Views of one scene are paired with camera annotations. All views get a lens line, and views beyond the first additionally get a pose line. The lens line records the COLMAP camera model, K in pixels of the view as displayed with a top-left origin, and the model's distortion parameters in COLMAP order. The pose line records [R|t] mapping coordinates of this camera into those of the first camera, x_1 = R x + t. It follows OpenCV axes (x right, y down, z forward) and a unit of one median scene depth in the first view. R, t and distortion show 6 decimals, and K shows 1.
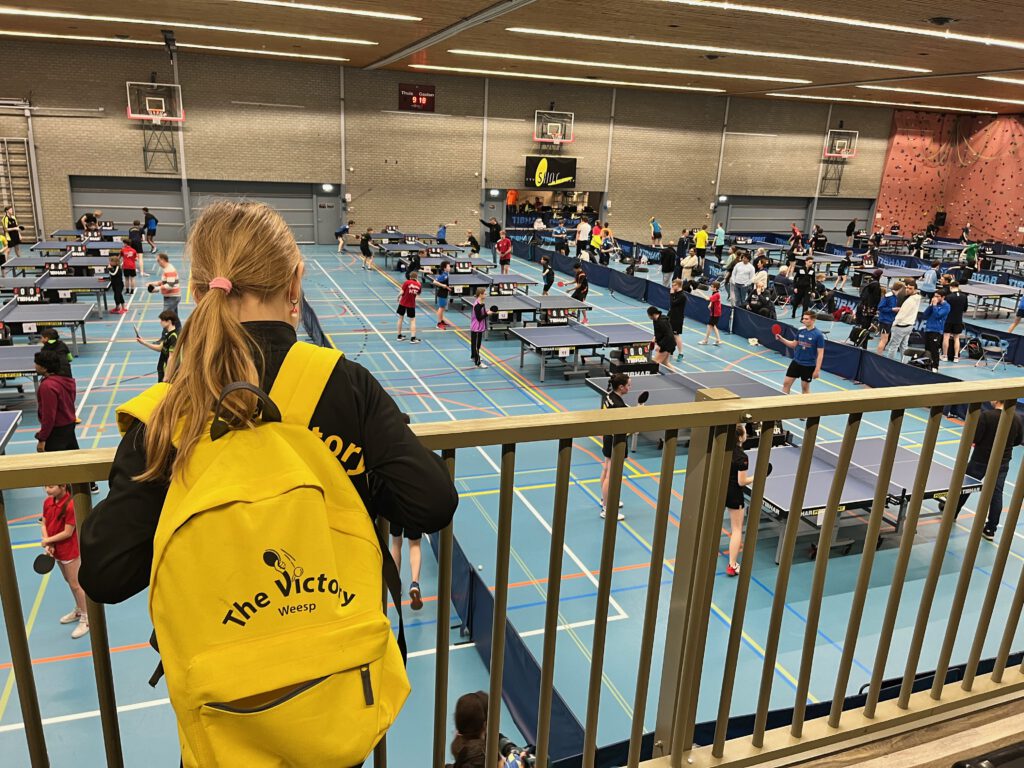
lens RADIAL K [[772.5, 0, 510.3], [0, 772.5, 386.0], [0, 0, 1]] dist [-0.000283, -0.000500]
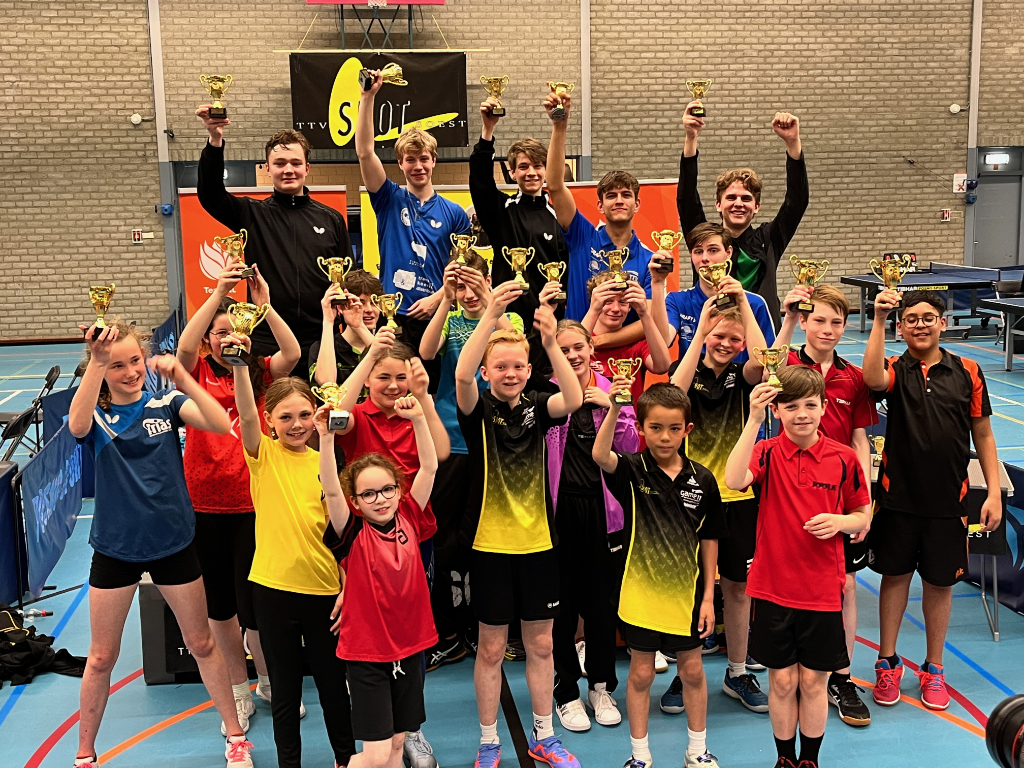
lens RADIAL K [[1169.8, 0, 512.3], [0, 1169.8, 383.4], [0, 0, 1]] dist [0.007648, 0.000000]
pose [[0.973155, -0.017661, -0.229470, 0.211660], [-0.006382, 0.994597, -0.103612, -0.109376], [0.230060, 0.102295, 0.967785, 0.549049]]
